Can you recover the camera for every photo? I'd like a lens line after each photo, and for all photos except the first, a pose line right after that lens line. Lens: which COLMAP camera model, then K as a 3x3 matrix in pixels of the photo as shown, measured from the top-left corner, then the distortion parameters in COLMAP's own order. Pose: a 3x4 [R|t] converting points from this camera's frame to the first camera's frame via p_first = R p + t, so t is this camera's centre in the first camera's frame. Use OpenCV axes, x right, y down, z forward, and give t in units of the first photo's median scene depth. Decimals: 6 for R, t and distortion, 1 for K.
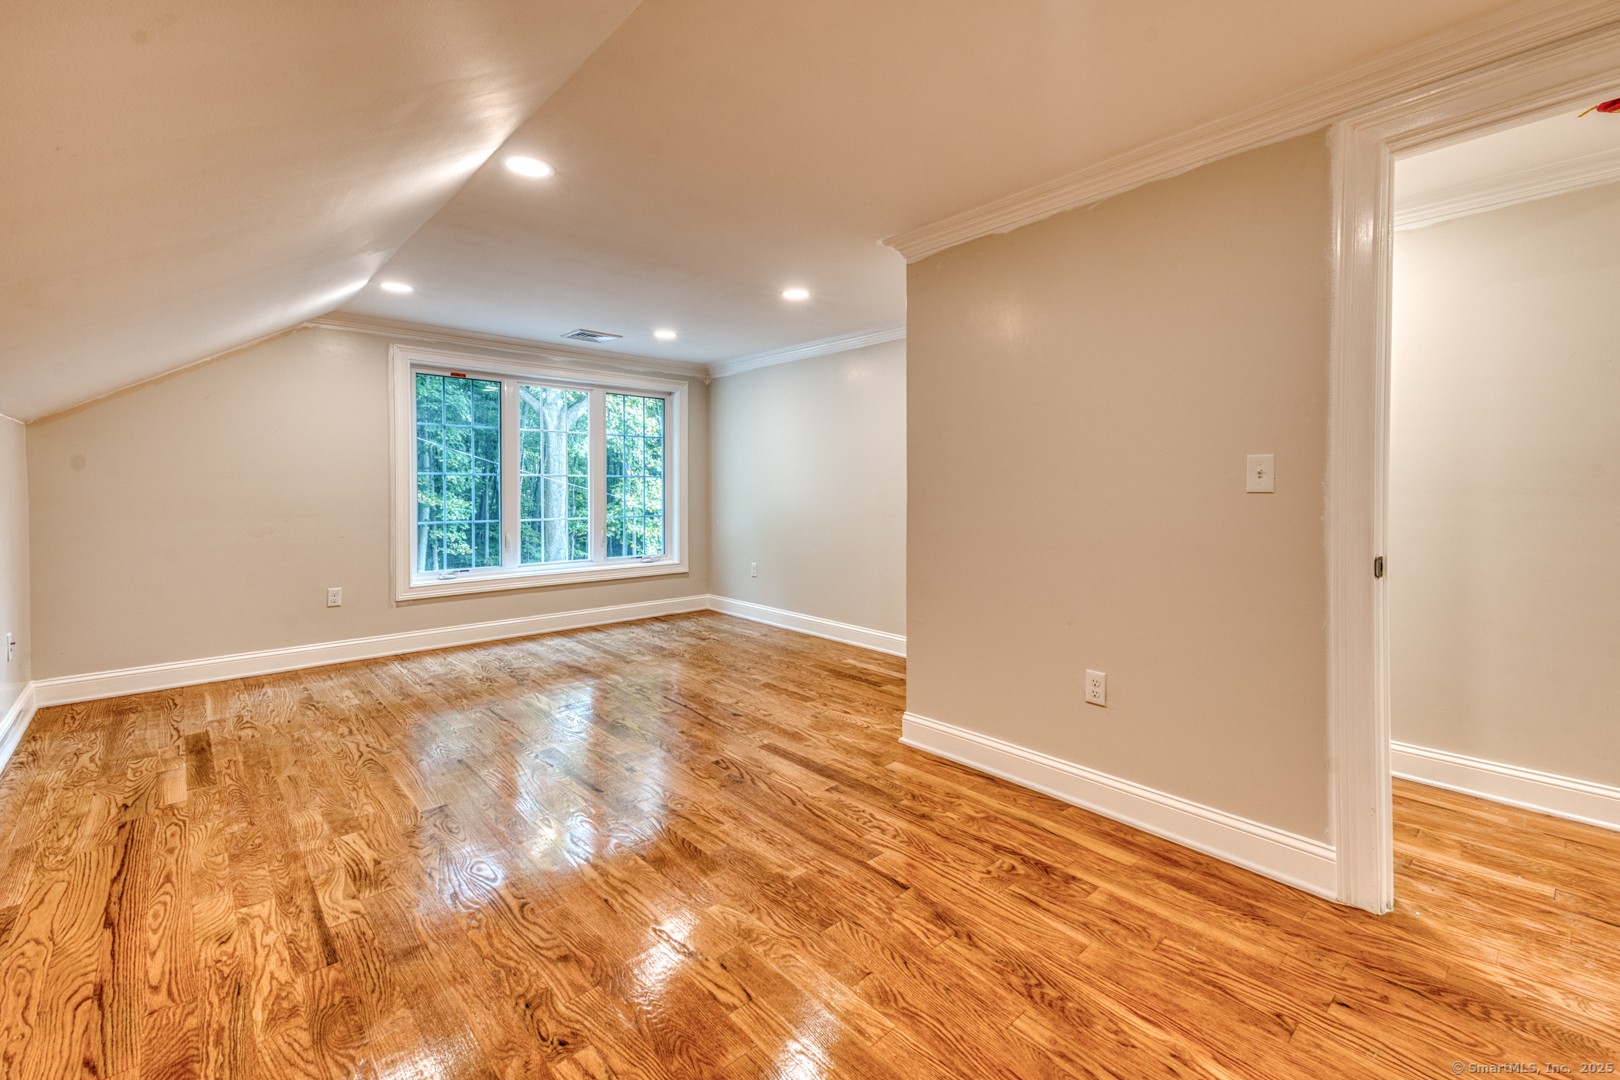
lens RADIAL K [[681.3, 0, 843.5], [0, 681.3, 522.1], [0, 0, 1]] dist [0.036601, -0.006355]
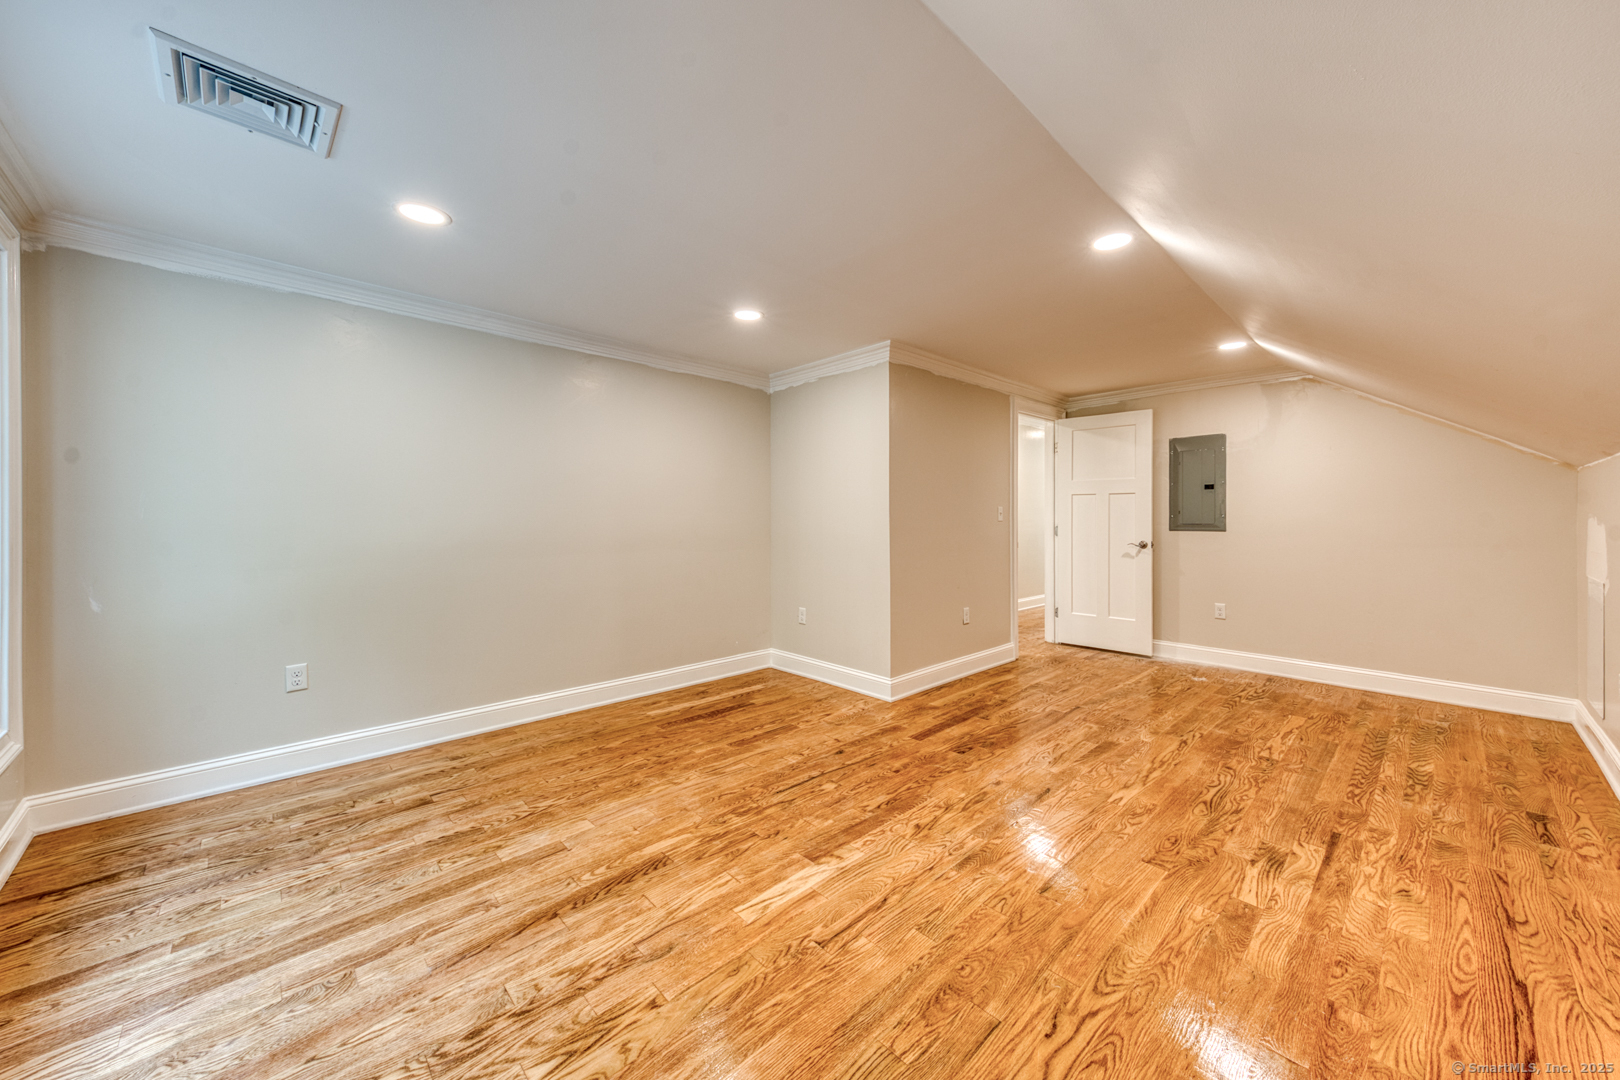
lens RADIAL K [[579.7, 0, 806.1], [0, 579.7, 533.5], [0, 0, 1]] dist [0.020922, -0.003418]
pose [[0.019084, -0.029126, 0.999394, -1.622179], [0.050018, 0.998352, 0.028141, -0.091576], [-0.998566, 0.049450, 0.020509, 1.686292]]
